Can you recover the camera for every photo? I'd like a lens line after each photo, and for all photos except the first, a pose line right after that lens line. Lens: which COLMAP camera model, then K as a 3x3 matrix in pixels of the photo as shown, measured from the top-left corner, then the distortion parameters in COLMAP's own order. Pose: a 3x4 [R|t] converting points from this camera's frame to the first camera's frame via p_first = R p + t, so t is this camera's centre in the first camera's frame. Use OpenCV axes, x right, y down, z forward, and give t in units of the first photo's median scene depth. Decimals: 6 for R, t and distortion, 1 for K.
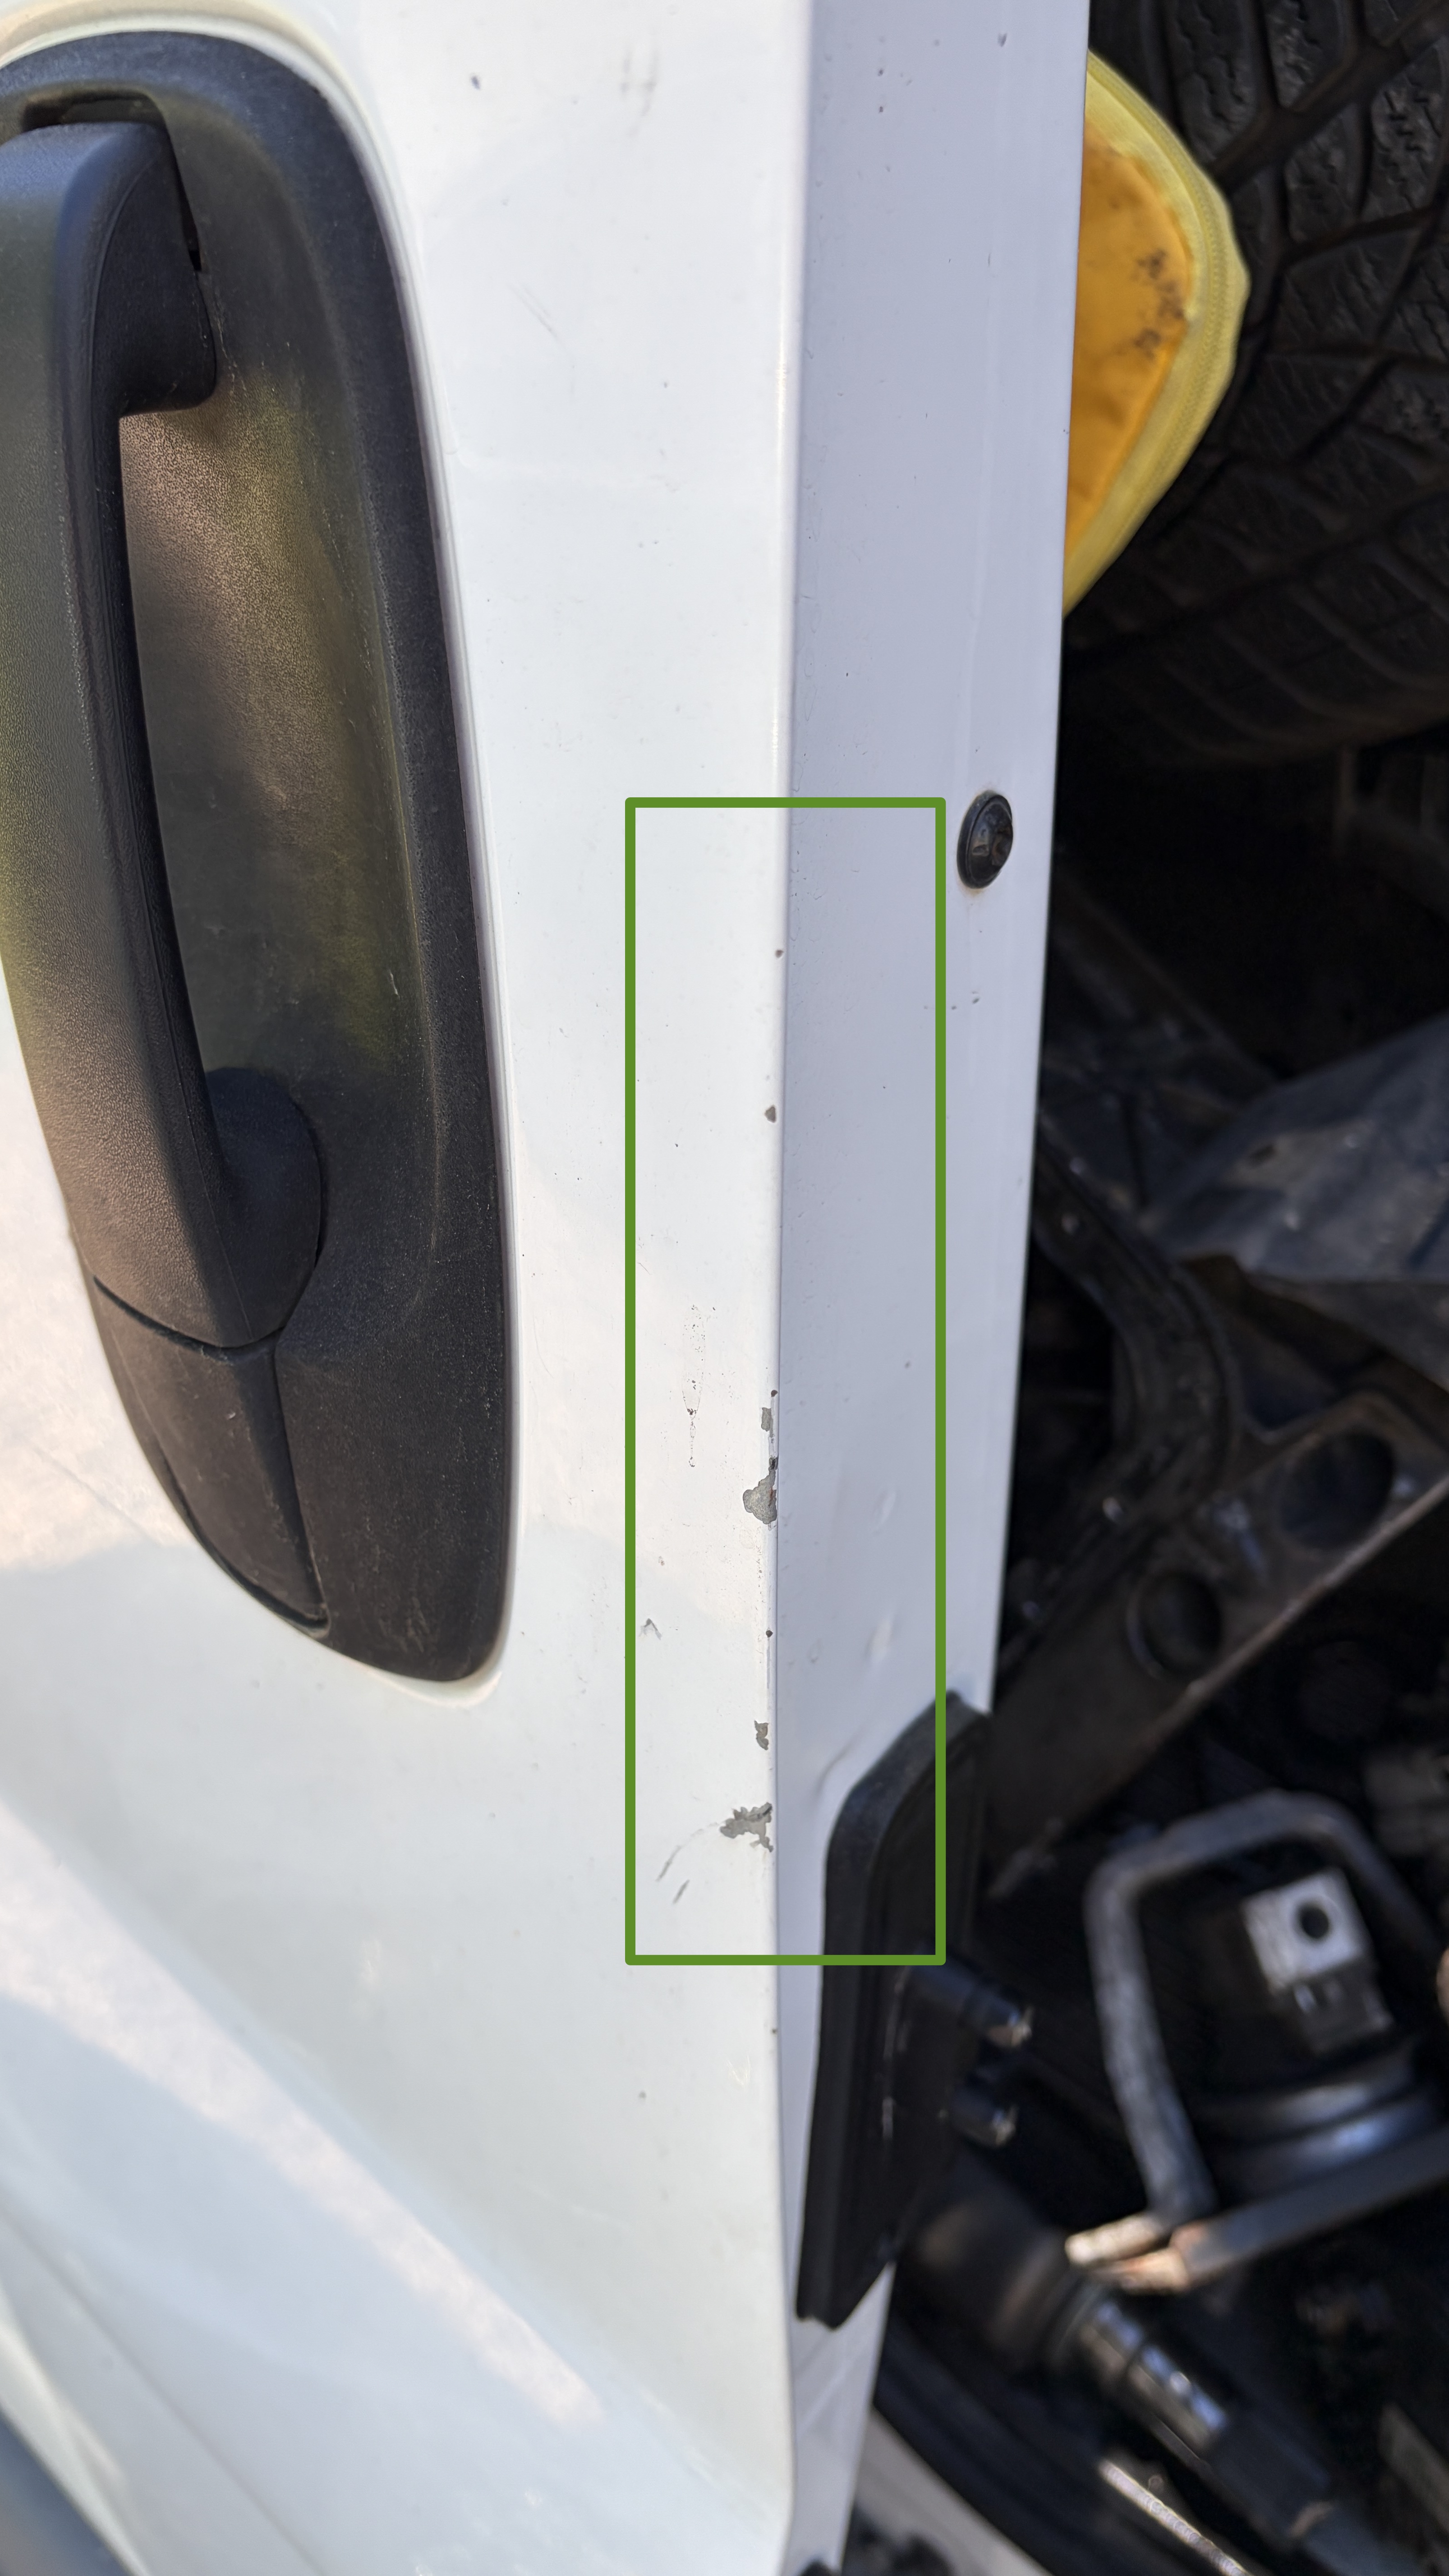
lens RADIAL K [[1968.9, 0, 724.5], [0, 1968.9, 1285.5], [0, 0, 1]] dist [0.047683, -0.050008]
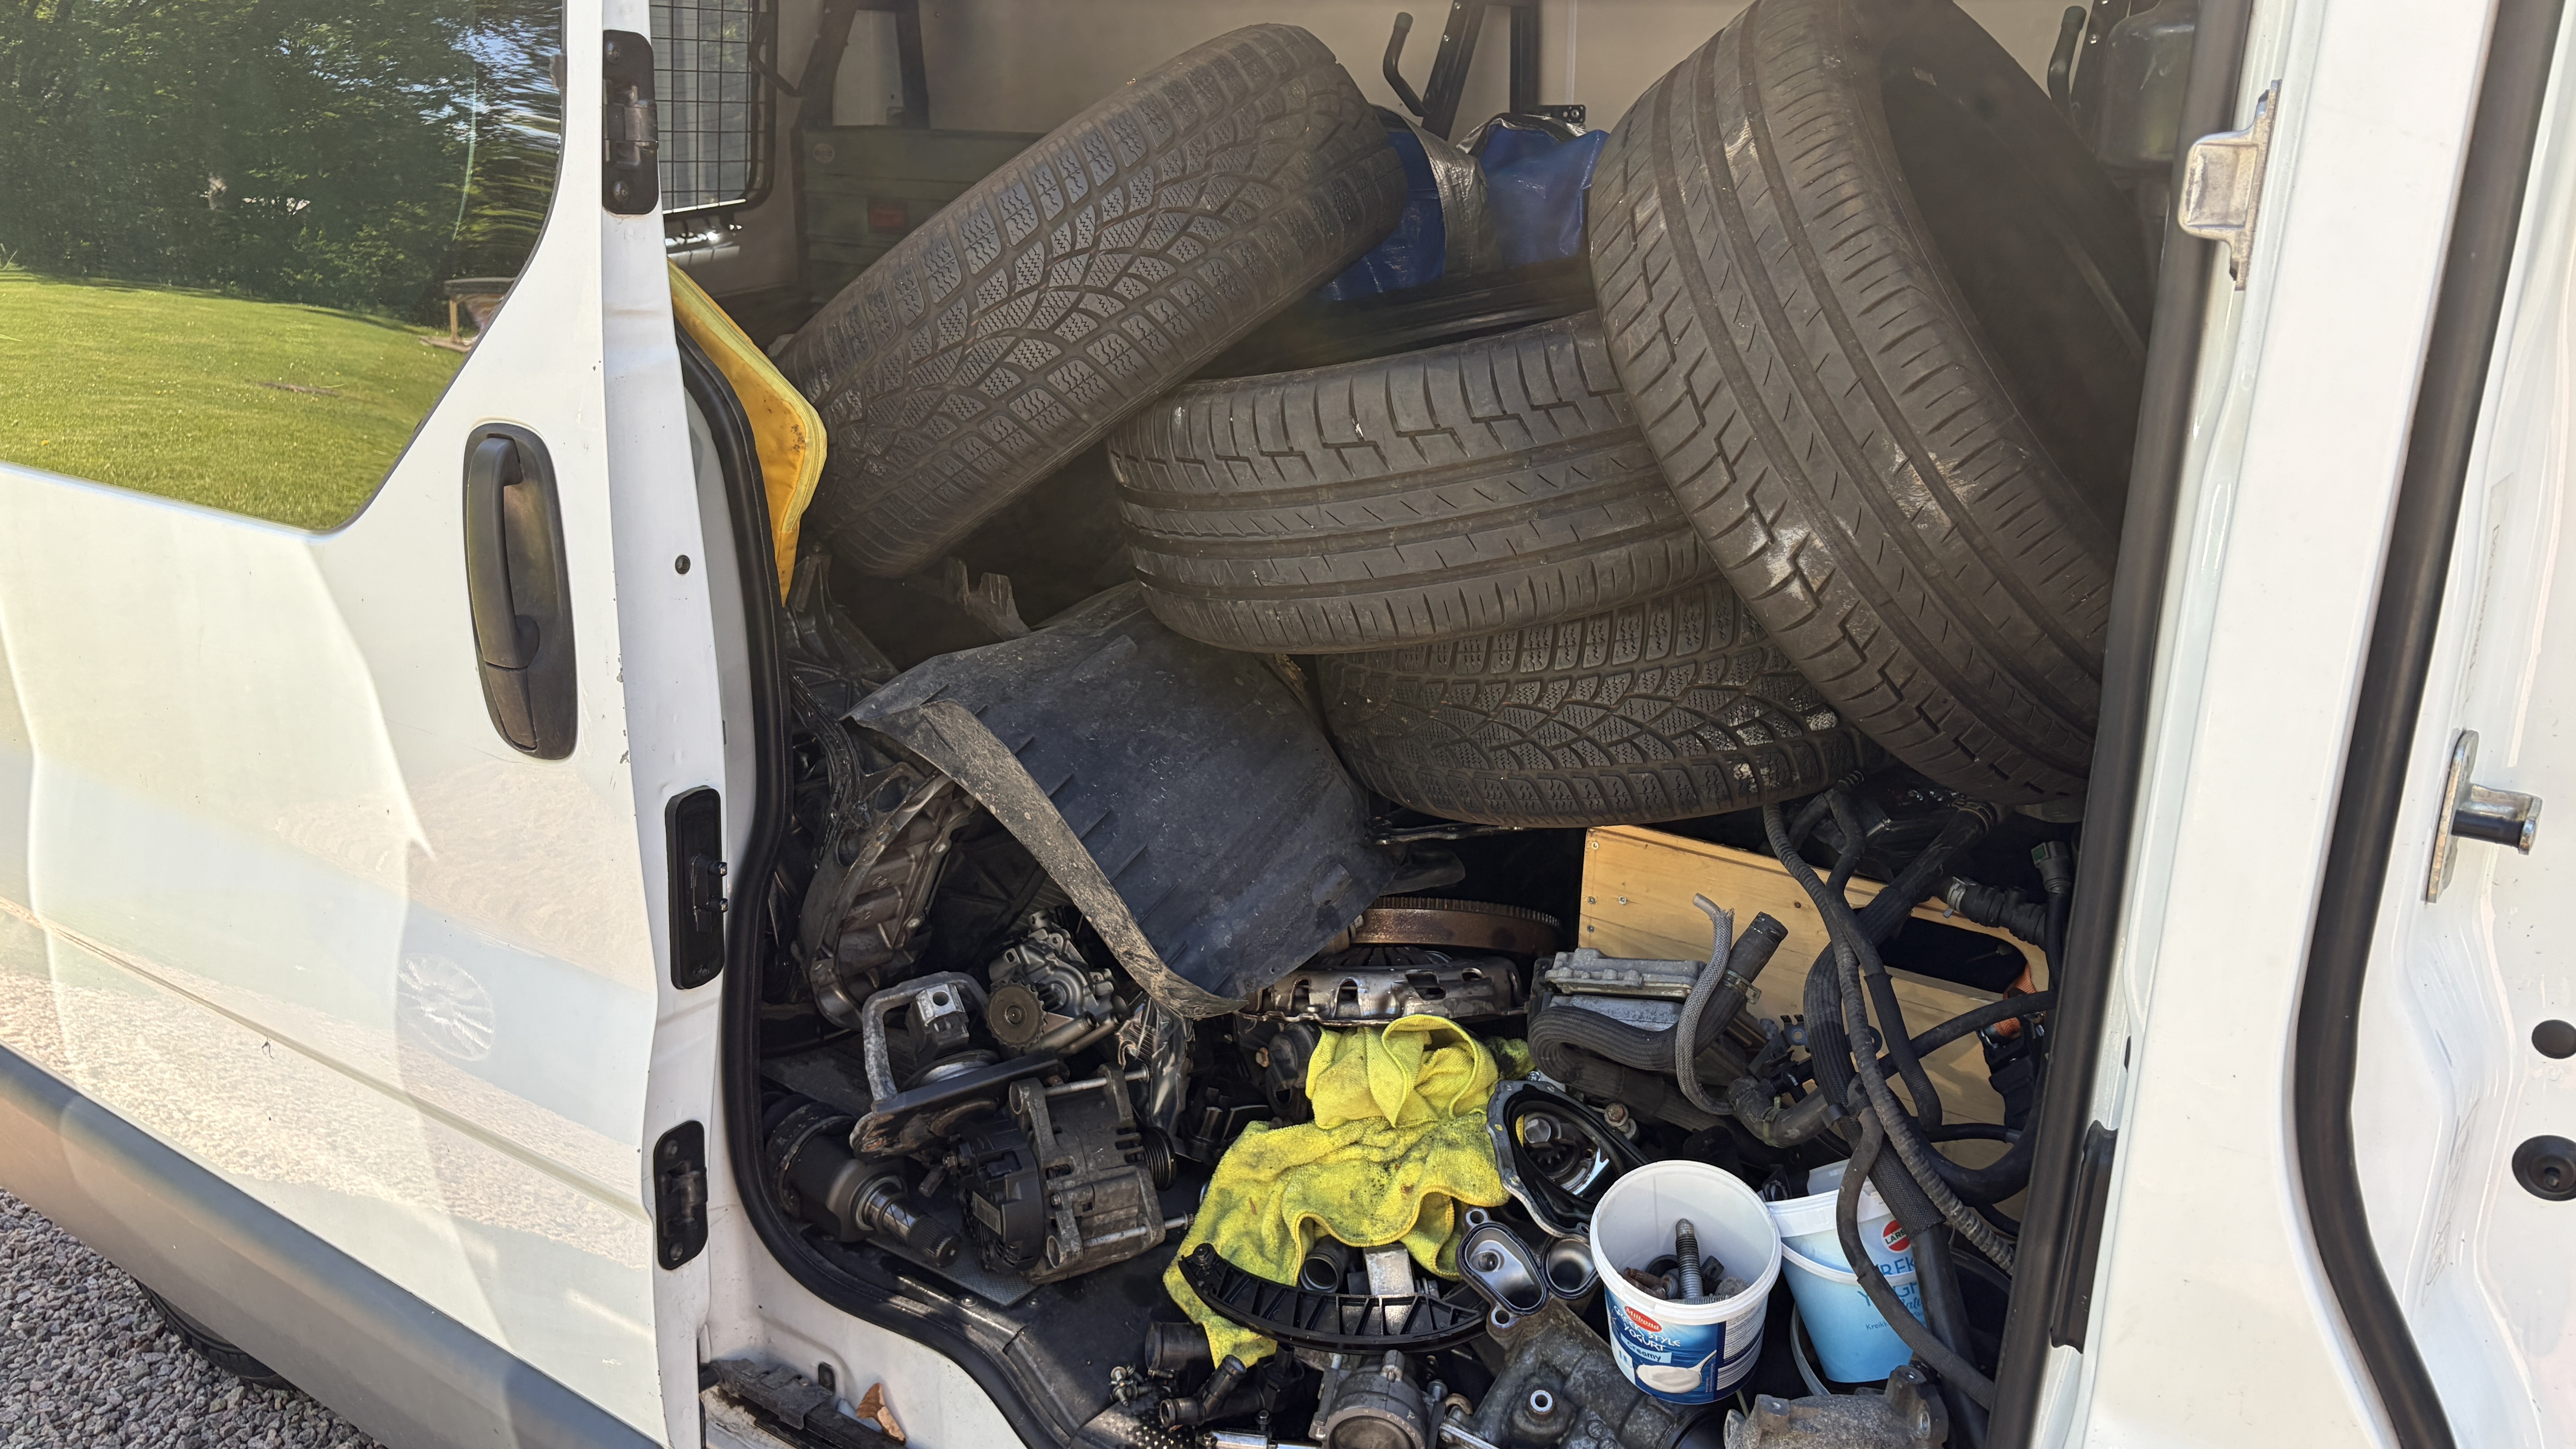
lens RADIAL K [[1968.9, 0, 1286.8], [0, 1968.9, 725.9], [0, 0, 1]] dist [0.047683, -0.050008]
pose [[0.991626, -0.013103, 0.128476, 0.602087], [0.040904, 0.975485, -0.216231, 0.790226], [-0.122493, 0.219675, 0.967852, -2.357537]]
